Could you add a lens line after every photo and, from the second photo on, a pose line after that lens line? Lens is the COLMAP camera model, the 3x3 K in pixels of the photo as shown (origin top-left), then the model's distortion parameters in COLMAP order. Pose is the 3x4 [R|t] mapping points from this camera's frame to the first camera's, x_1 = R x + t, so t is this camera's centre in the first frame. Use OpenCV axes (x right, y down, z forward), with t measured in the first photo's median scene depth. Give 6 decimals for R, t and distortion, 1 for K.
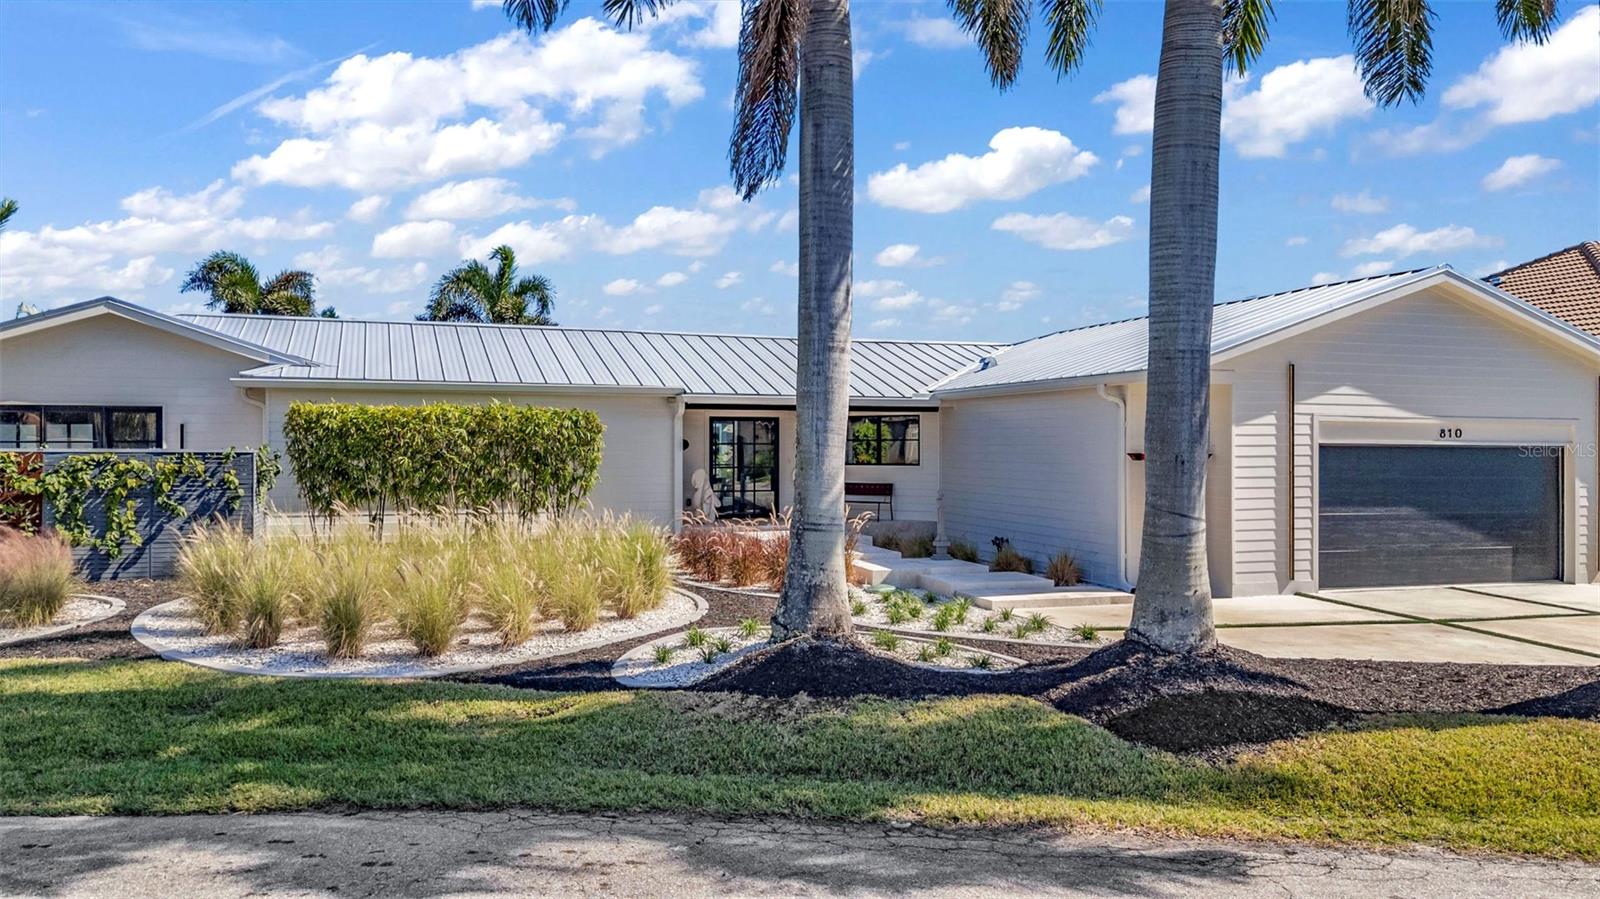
lens RADIAL K [[1178.9, 0, 803.2], [0, 1178.9, 449.2], [0, 0, 1]] dist [0.070420, -0.066265]
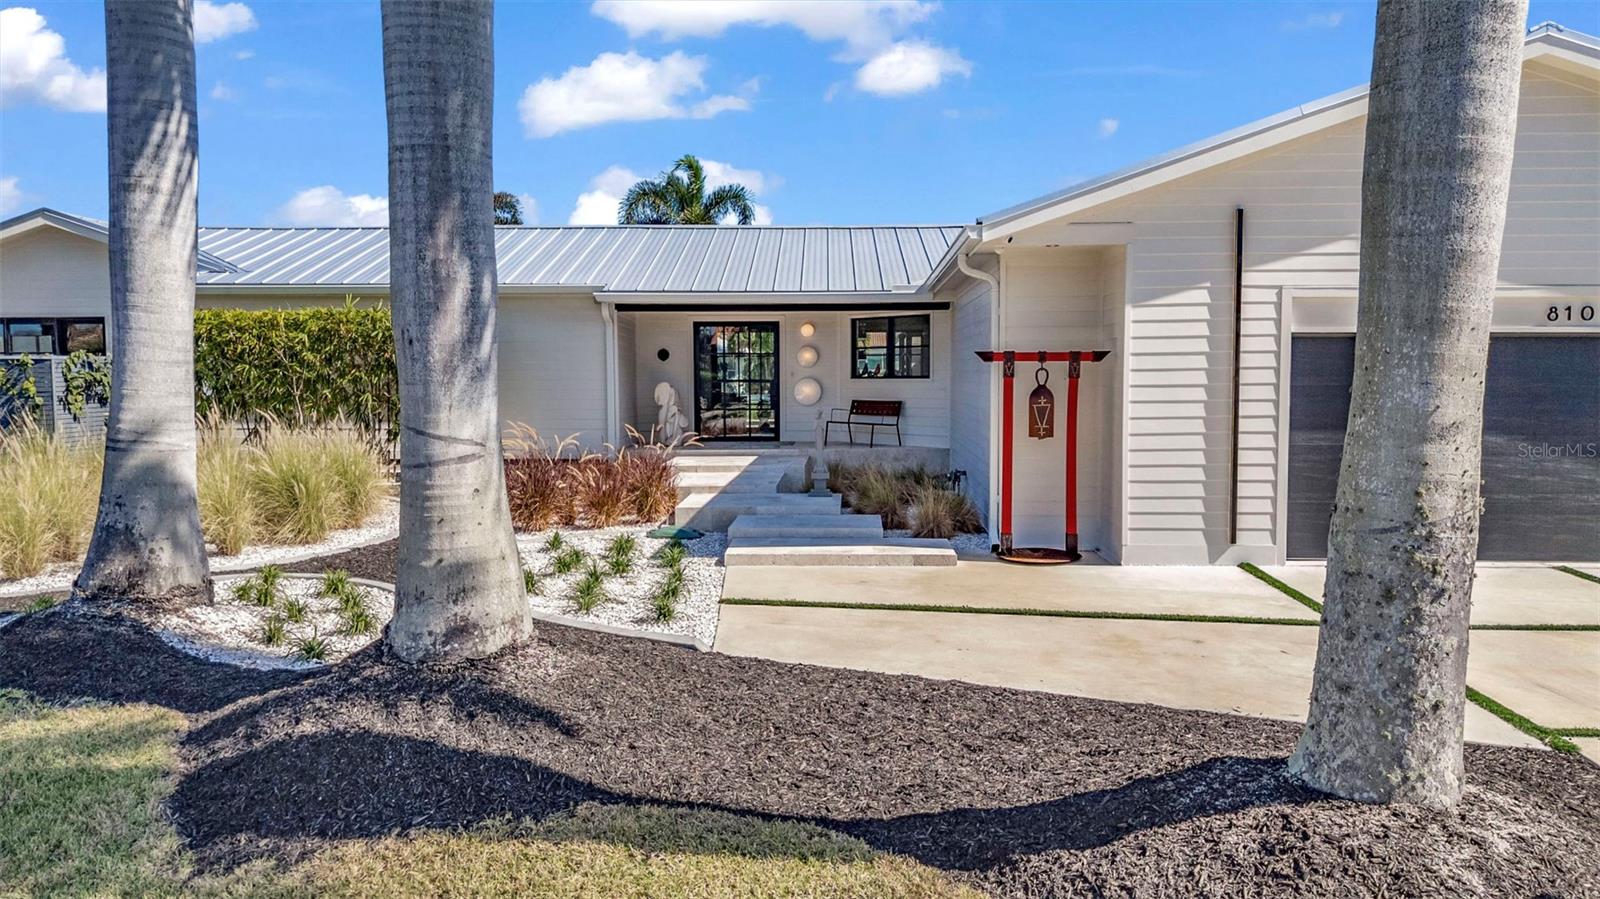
lens RADIAL K [[1178.9, 0, 802.3], [0, 1178.9, 450.8], [0, 0, 1]] dist [0.070420, -0.066265]
pose [[0.932204, 0.018830, -0.361444, 0.427801], [0.004229, 0.998011, 0.062900, 0.017371], [0.361910, -0.060164, 0.930270, 0.313203]]
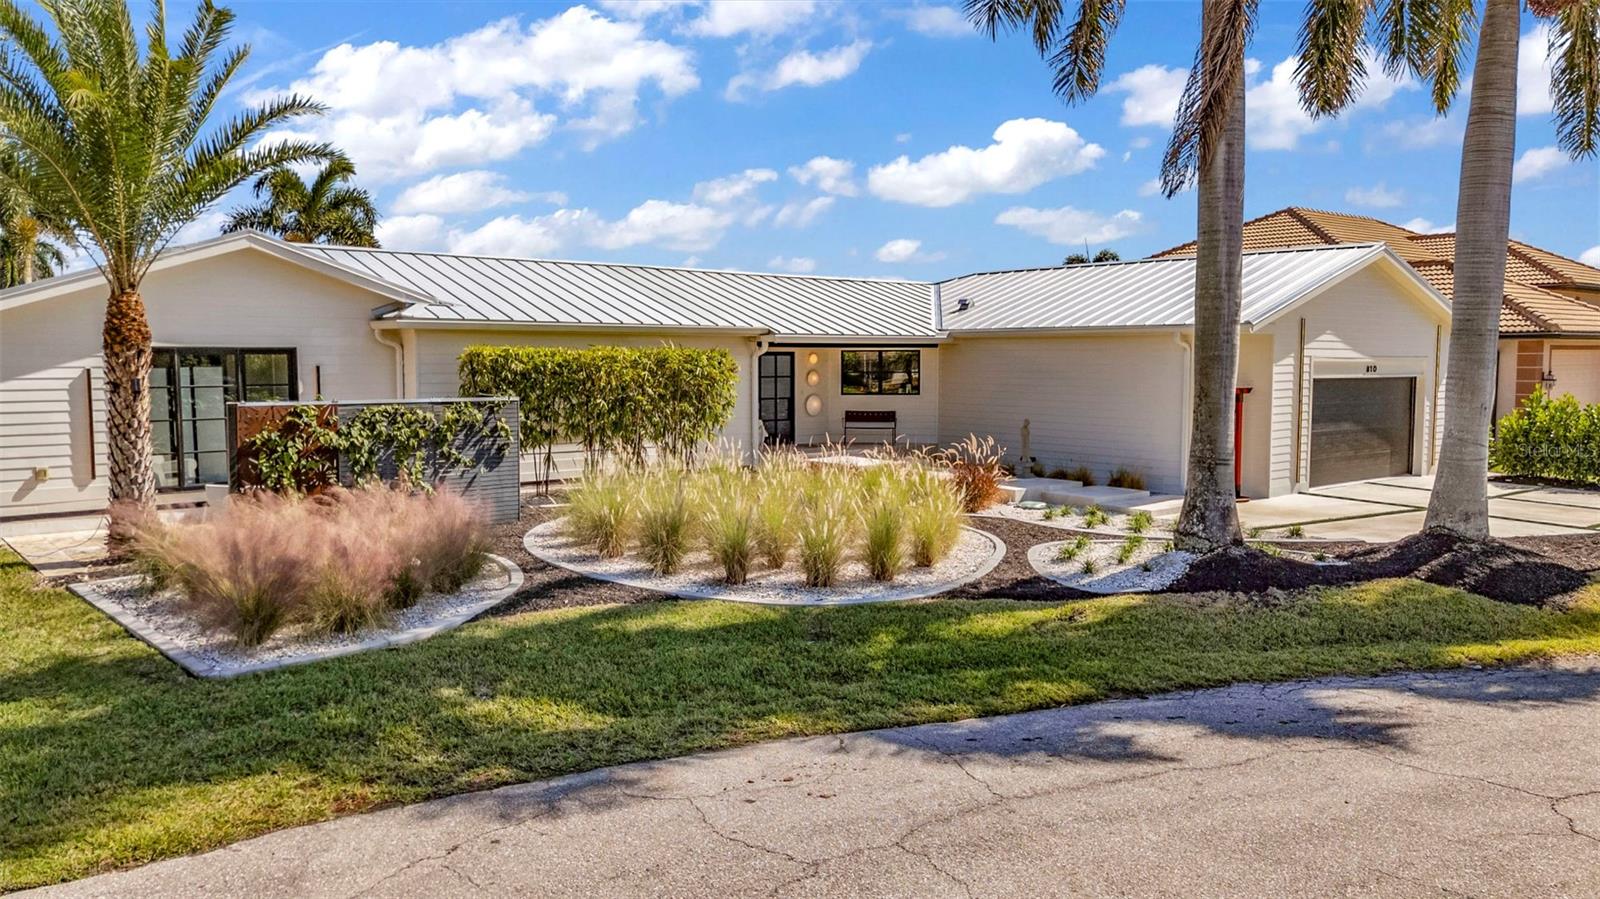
lens RADIAL K [[1178.9, 0, 800.7], [0, 1178.9, 444.7], [0, 0, 1]] dist [0.070420, -0.066265]
pose [[0.933307, -0.029690, 0.357849, -0.578774], [0.002682, 0.997124, 0.075736, -0.033832], [-0.359069, -0.069725, 0.930703, -0.027194]]
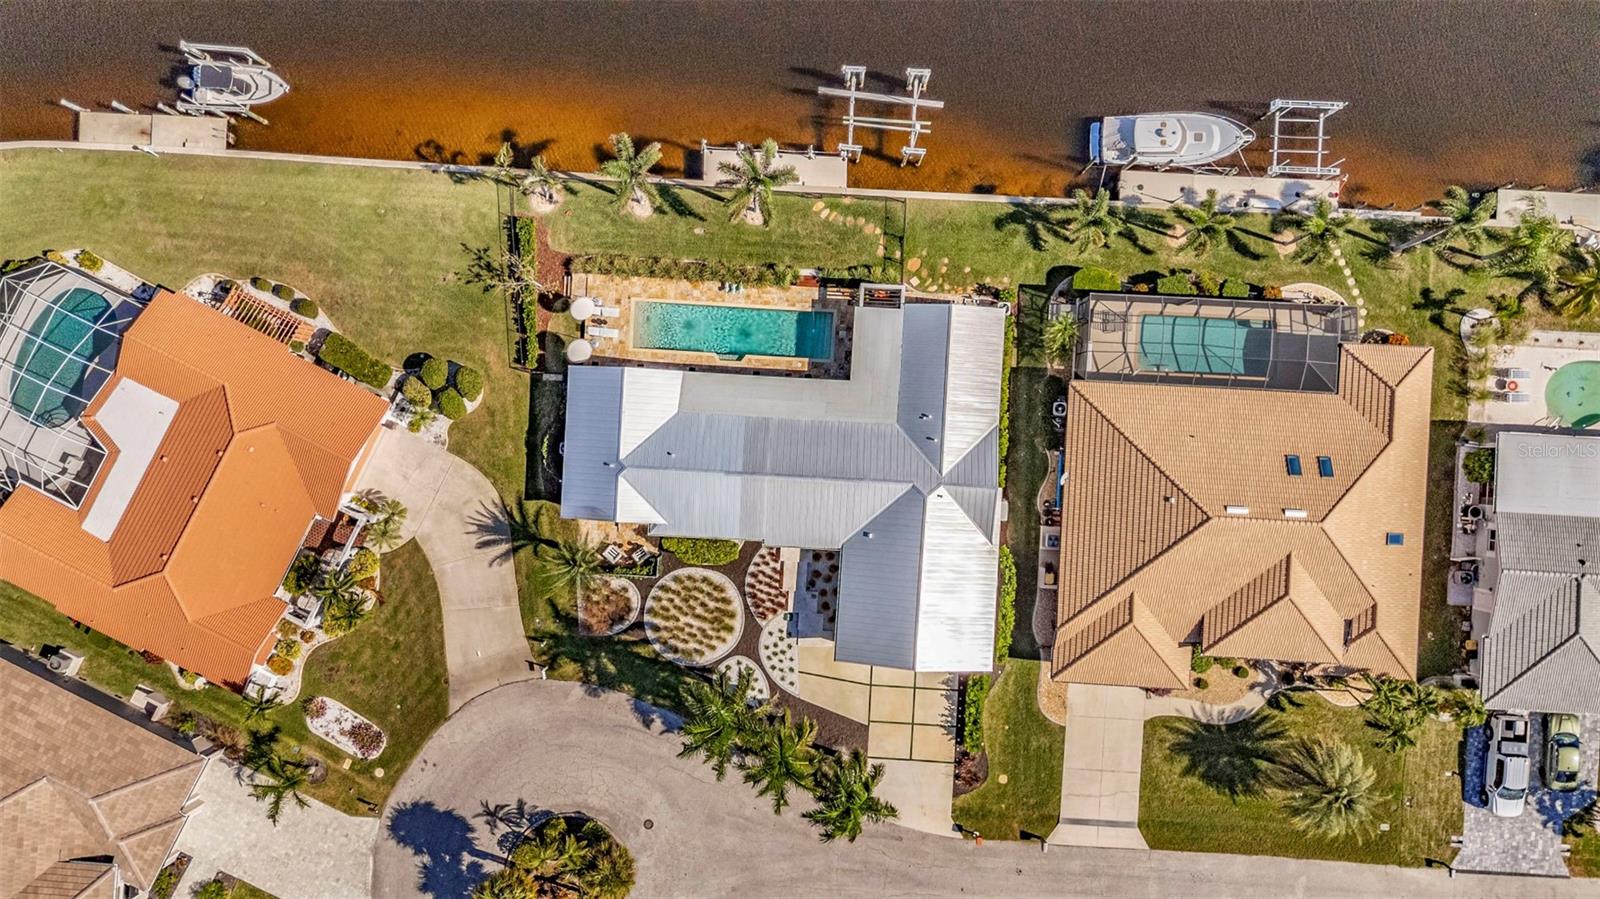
lens RADIAL K [[1178.9, 0, 794.0], [0, 1178.9, 437.9], [0, 0, 1]] dist [0.070420, -0.066265]
pose [[0.923781, 0.382840, -0.007930, -0.135269], [0.004816, 0.009091, 0.999947, -4.421351], [0.382892, -0.923770, 0.006555, 1.613587]]
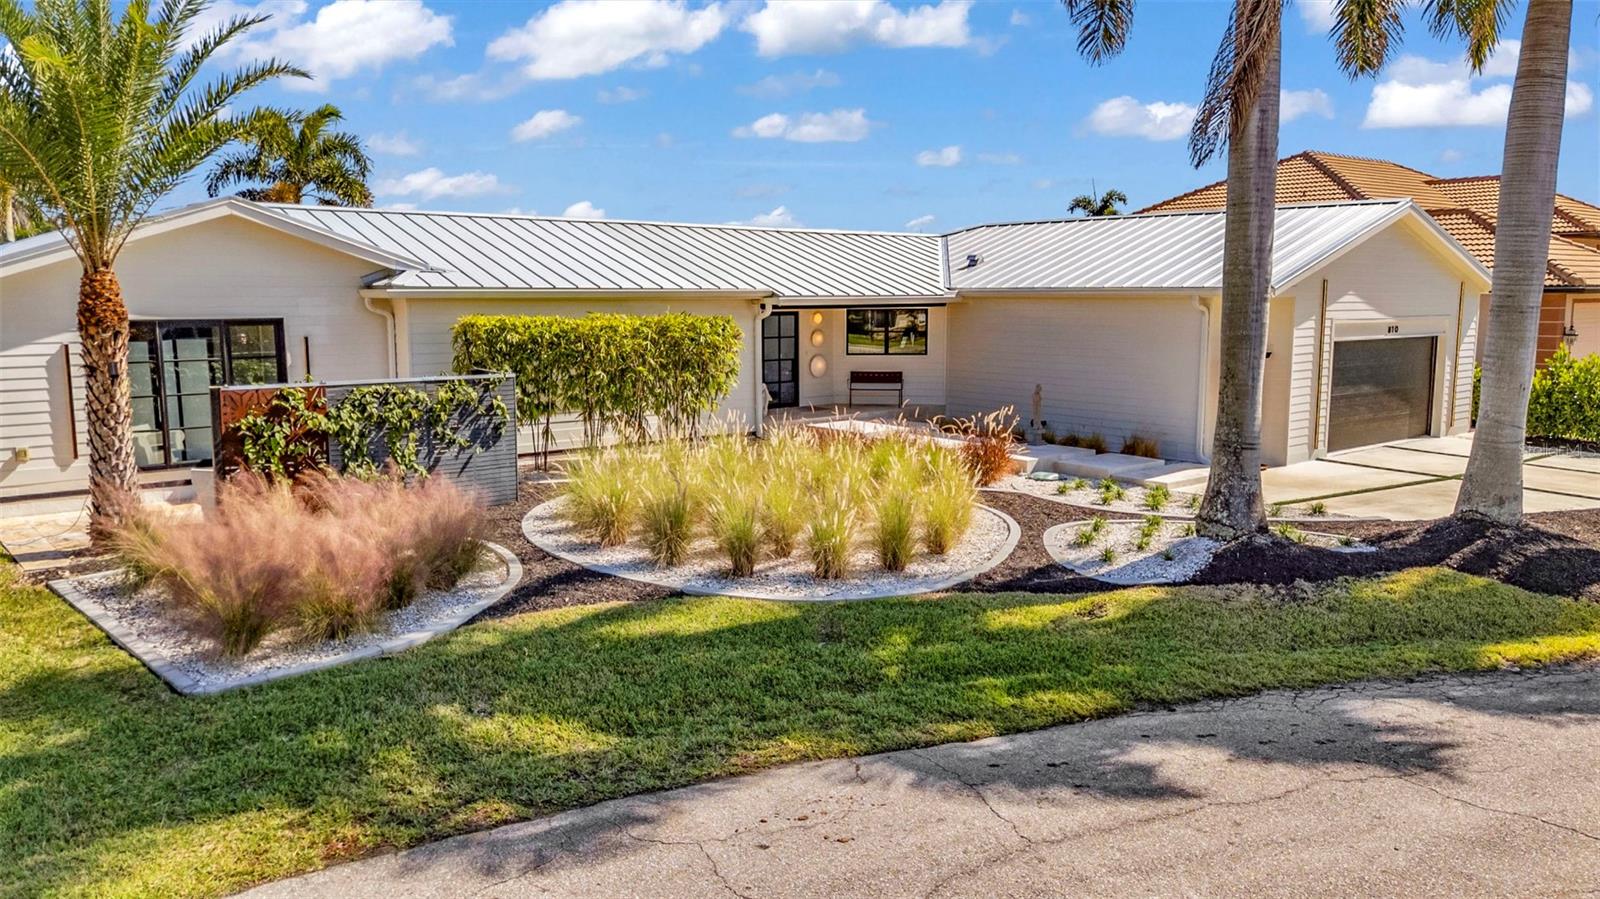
lens RADIAL K [[1178.9, 0, 800.9], [0, 1178.9, 446.9], [0, 0, 1]] dist [0.070420, -0.066265]
pose [[0.933112, -0.051202, 0.355922, -0.570896], [0.004263, 0.991316, 0.131433, -0.064414], [-0.359561, -0.121124, 0.925227, 0.009757]]
